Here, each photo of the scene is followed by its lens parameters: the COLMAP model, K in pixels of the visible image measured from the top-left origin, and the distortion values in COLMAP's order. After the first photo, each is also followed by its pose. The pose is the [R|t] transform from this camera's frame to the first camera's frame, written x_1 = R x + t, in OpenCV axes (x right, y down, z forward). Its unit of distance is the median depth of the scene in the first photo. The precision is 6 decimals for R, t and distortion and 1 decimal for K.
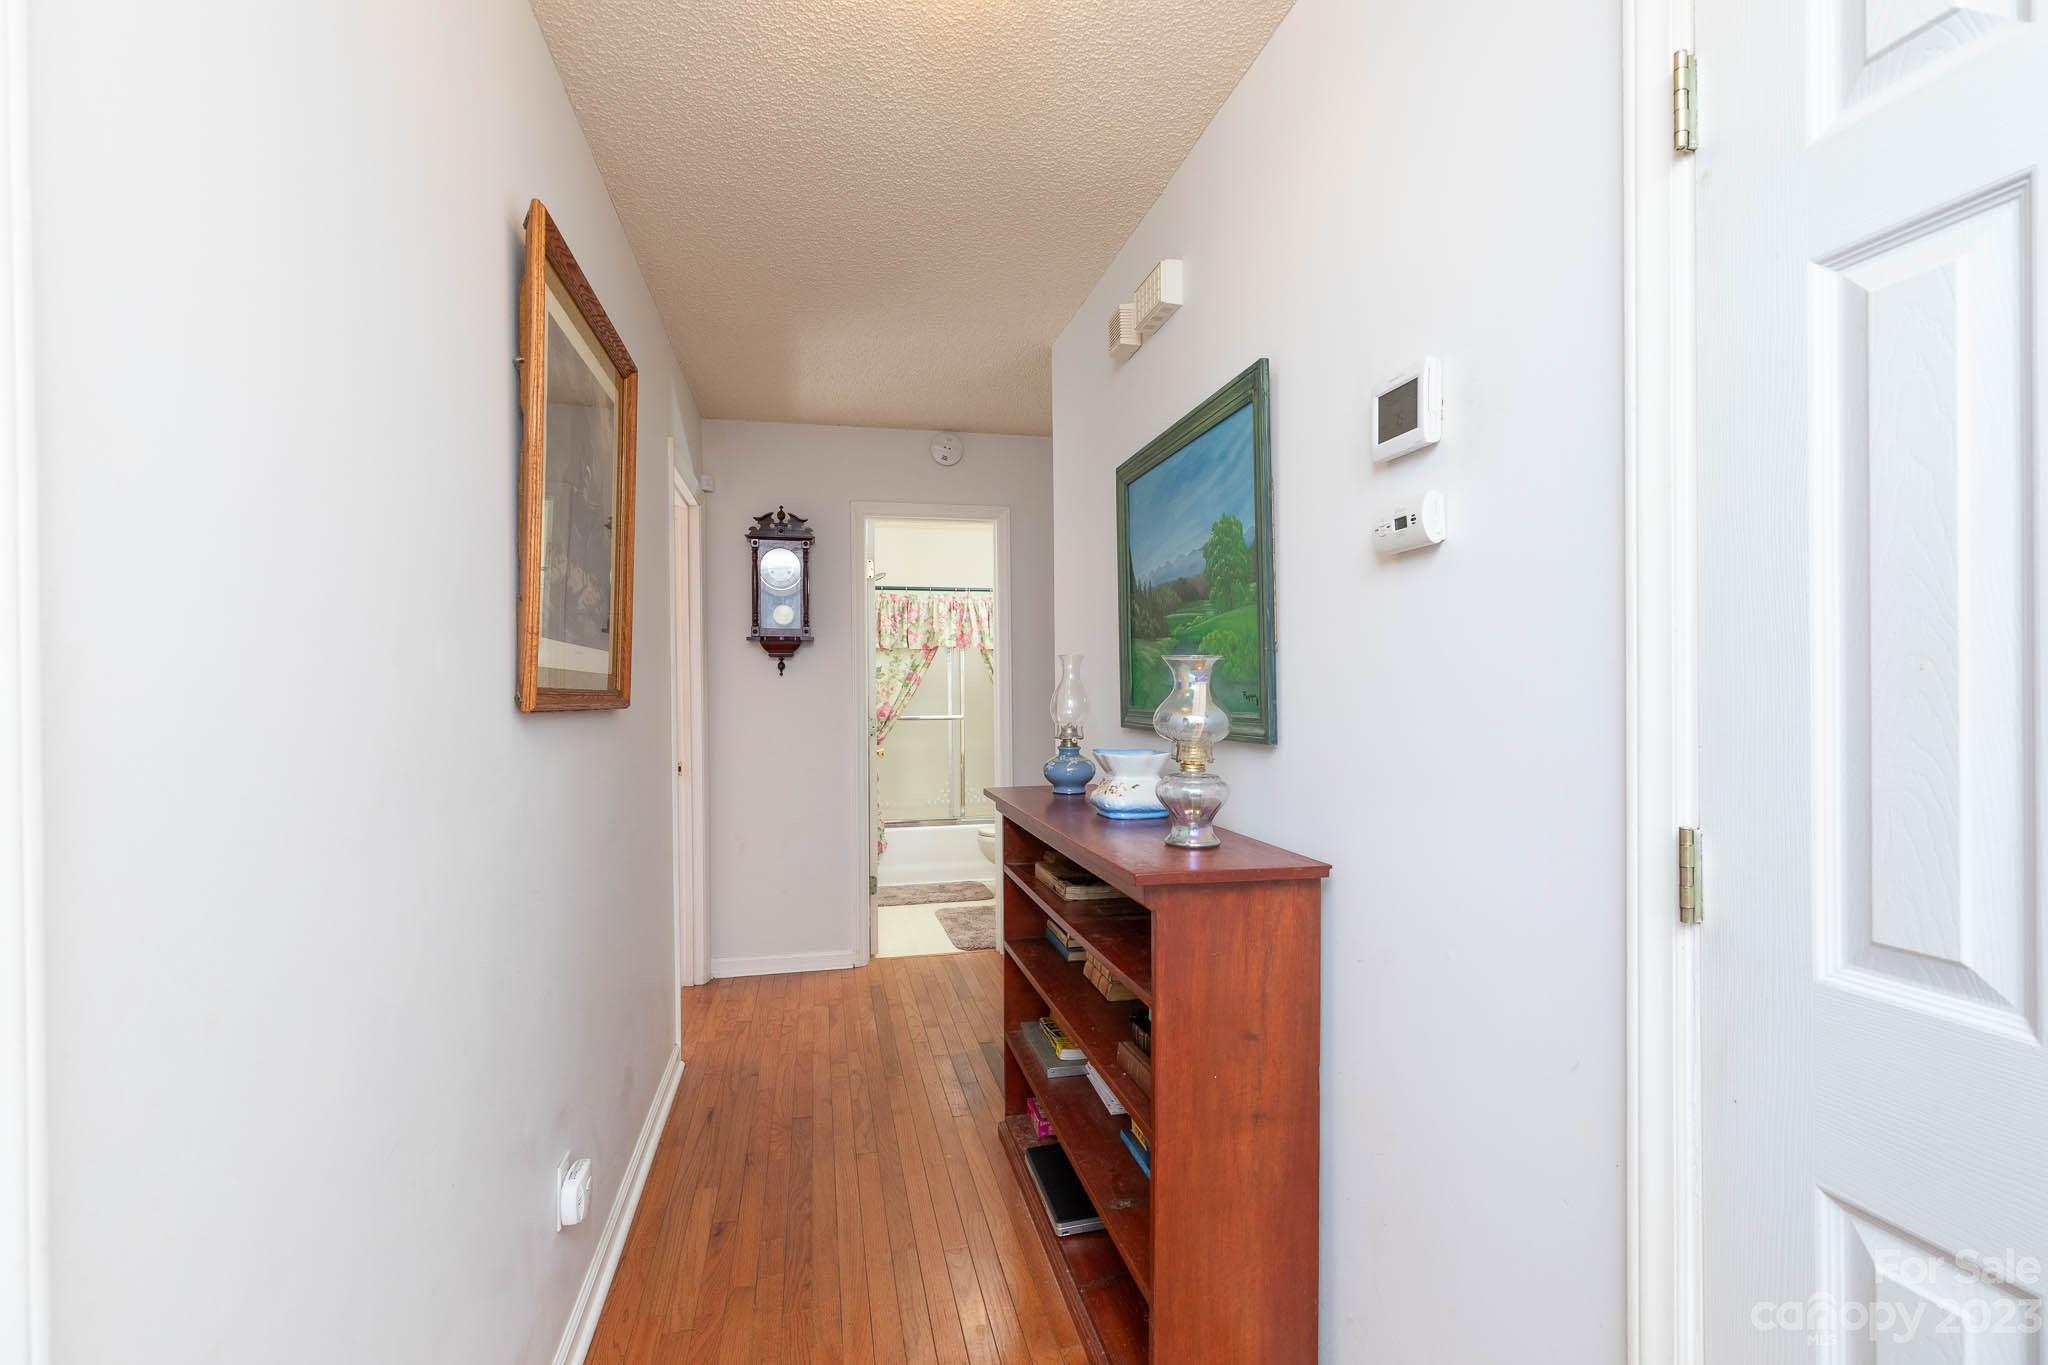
lens RADIAL K [[931.7, 0, 1022.9], [0, 931.7, 685.1], [0, 0, 1]] dist [0.005796, 0.000676]
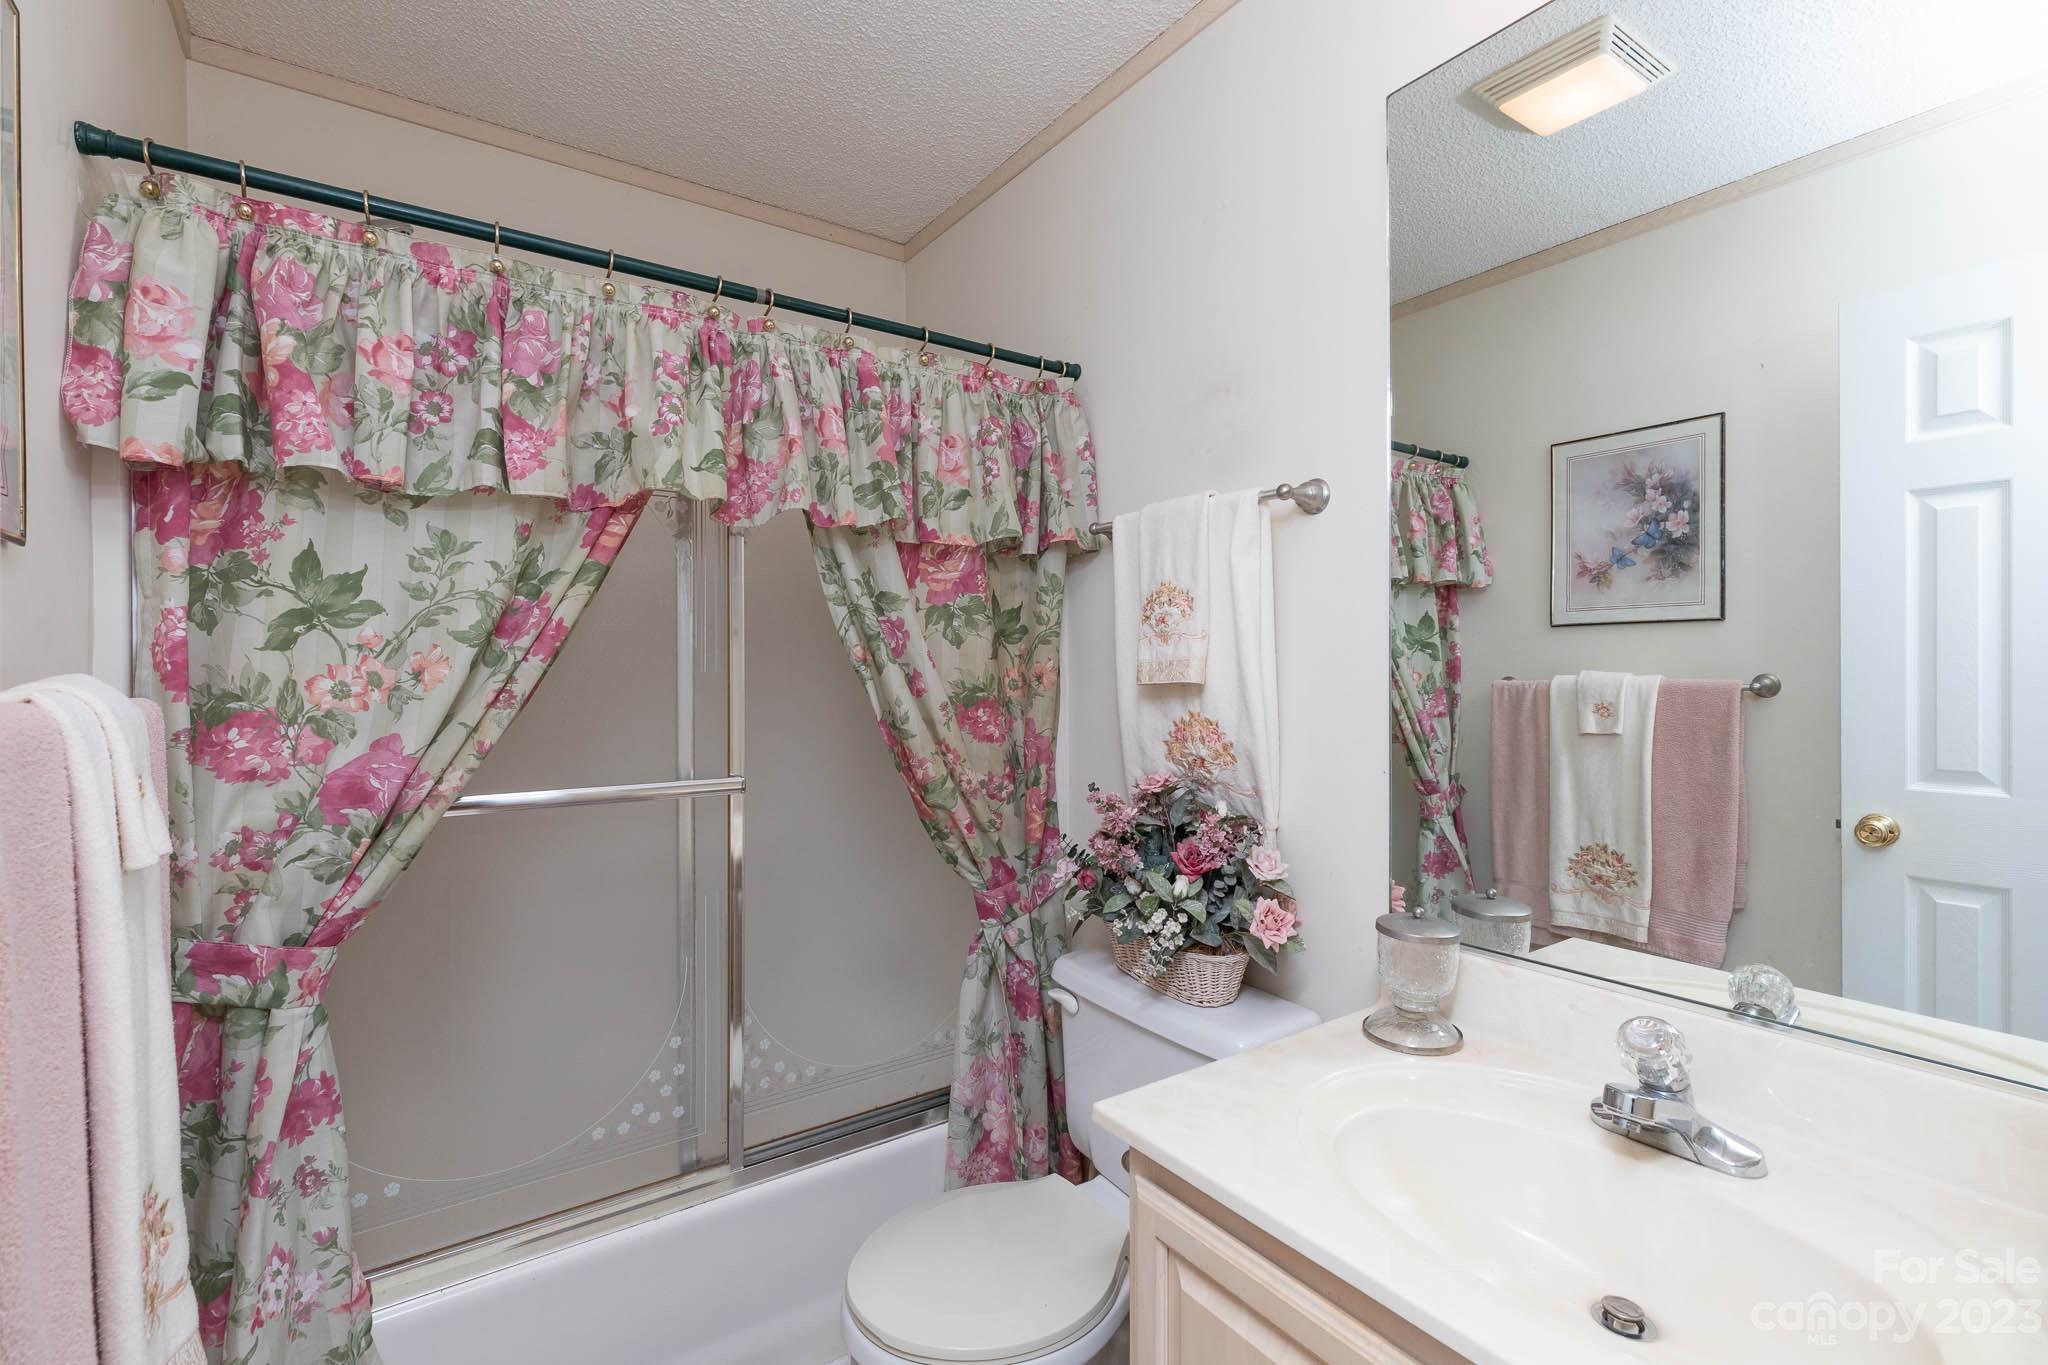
lens RADIAL K [[931.7, 0, 1026.1], [0, 931.7, 675.5], [0, 0, 1]] dist [0.005796, 0.000676]
pose [[0.931577, 0.008095, 0.363453, -0.086997], [-0.009314, 0.999955, 0.001602, 0.002596], [-0.363424, -0.004878, 0.931611, 0.742946]]
